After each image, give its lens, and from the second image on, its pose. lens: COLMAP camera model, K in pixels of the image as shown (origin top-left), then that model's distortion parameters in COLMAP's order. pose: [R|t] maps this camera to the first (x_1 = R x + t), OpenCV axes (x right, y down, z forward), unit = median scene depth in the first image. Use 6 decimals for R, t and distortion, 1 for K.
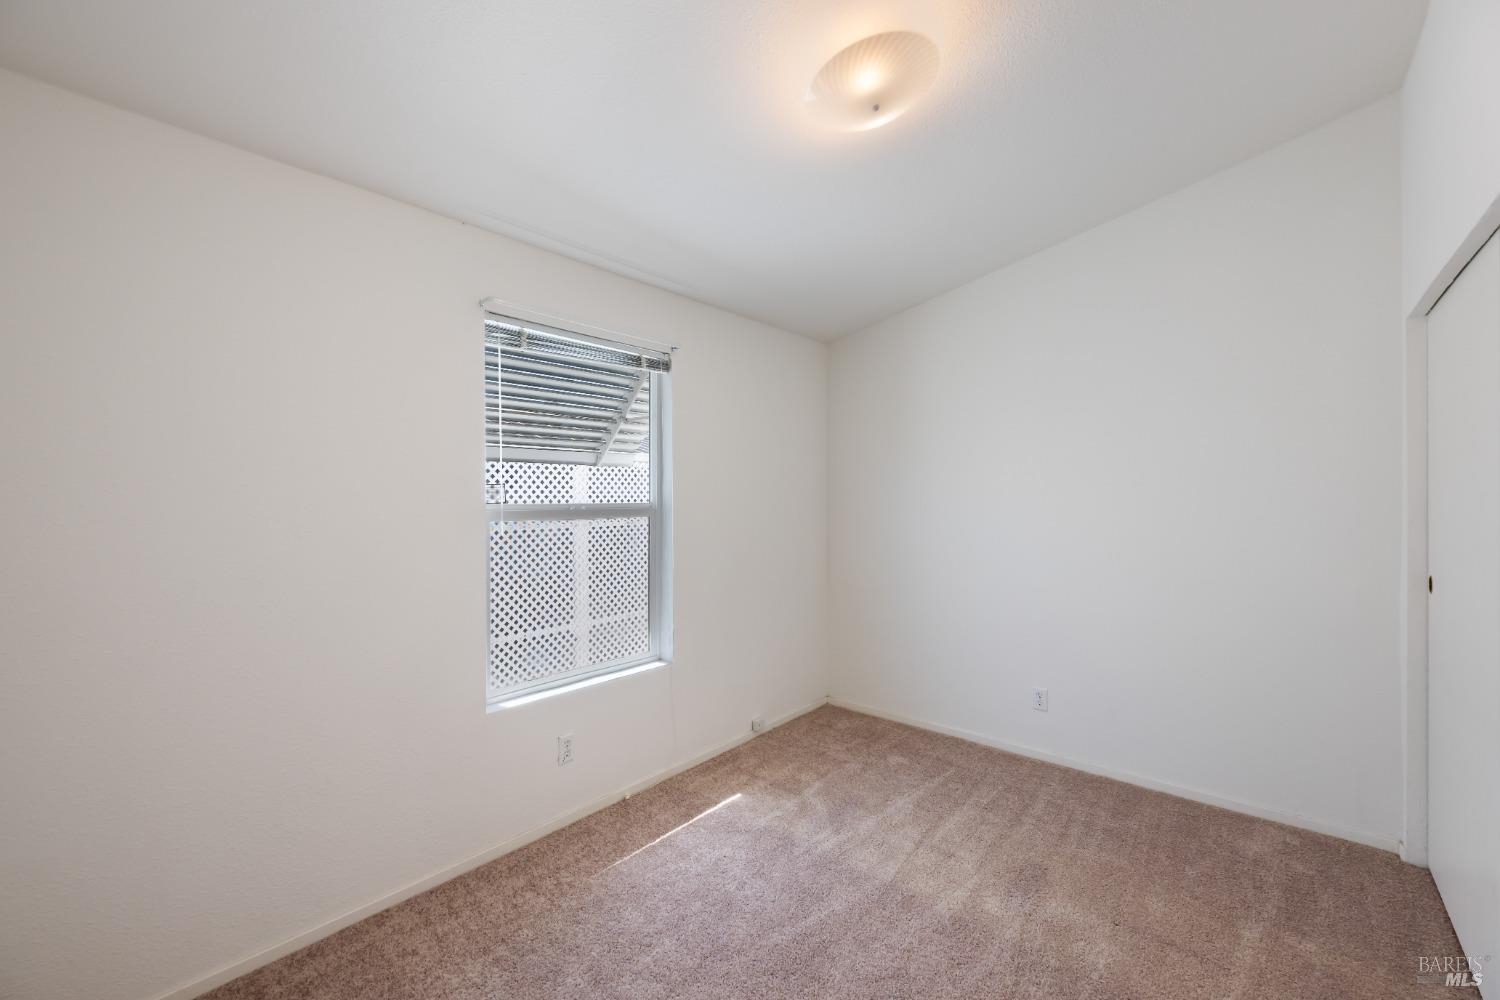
lens RADIAL K [[598.0, 0, 751.4], [0, 598.0, 509.4], [0, 0, 1]] dist [0.000857, 0.000168]
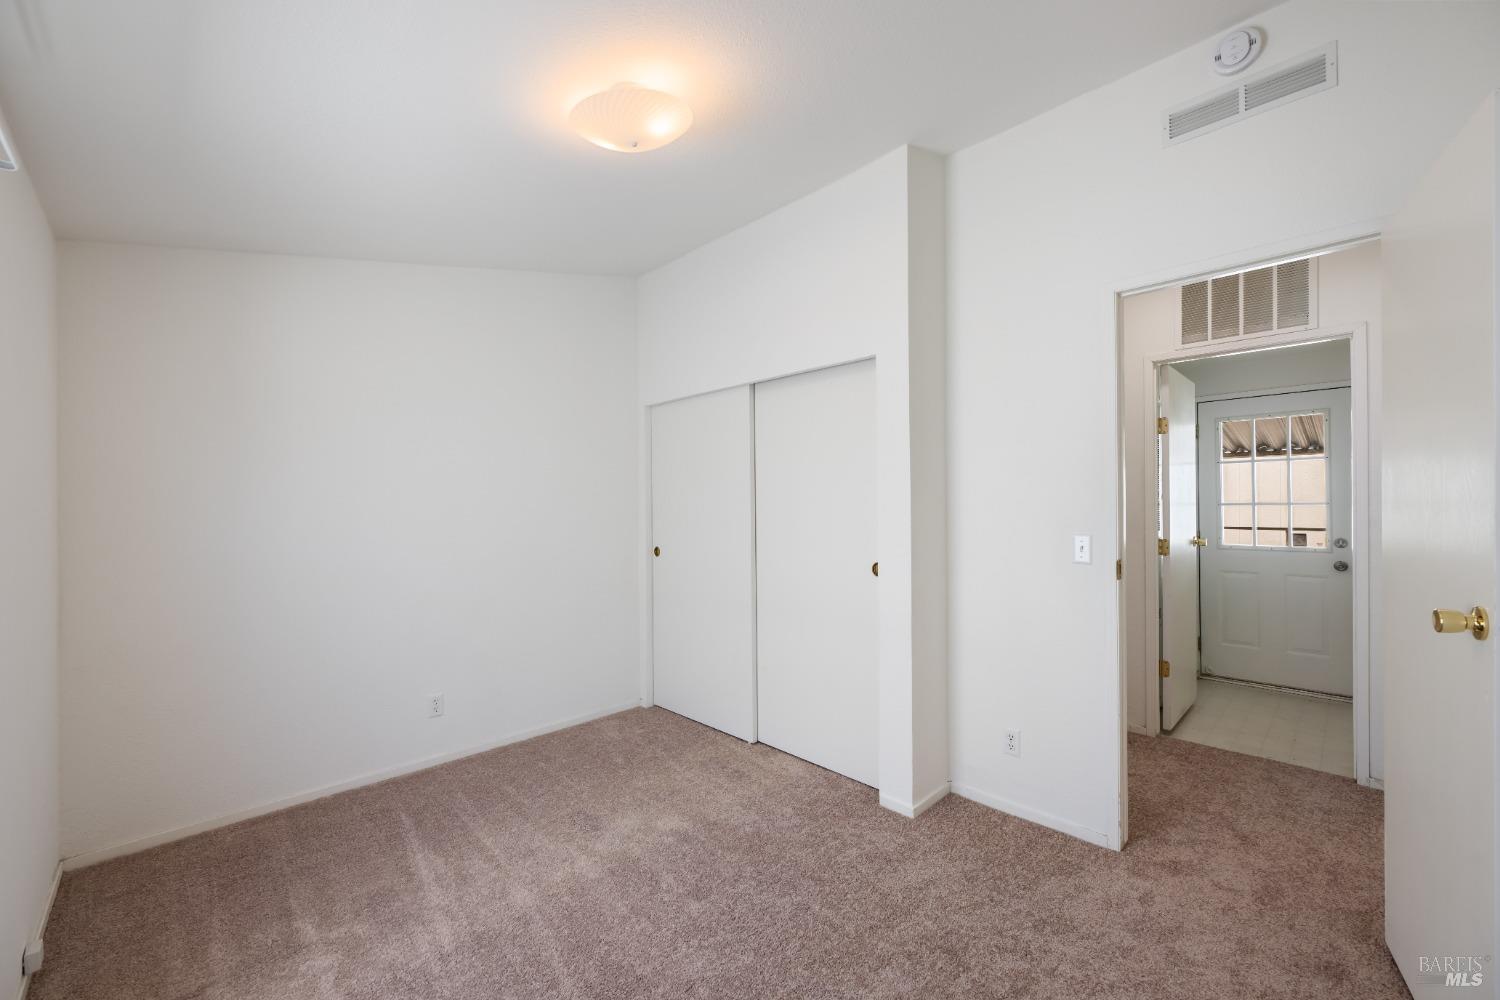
lens RADIAL K [[598.0, 0, 751.4], [0, 598.0, 509.4], [0, 0, 1]] dist [0.000857, 0.000168]
pose [[0.065270, -0.001847, 0.997866, -0.560082], [0.022396, 0.999749, 0.000386, -0.002839], [-0.997616, 0.022323, 0.065295, 0.448224]]
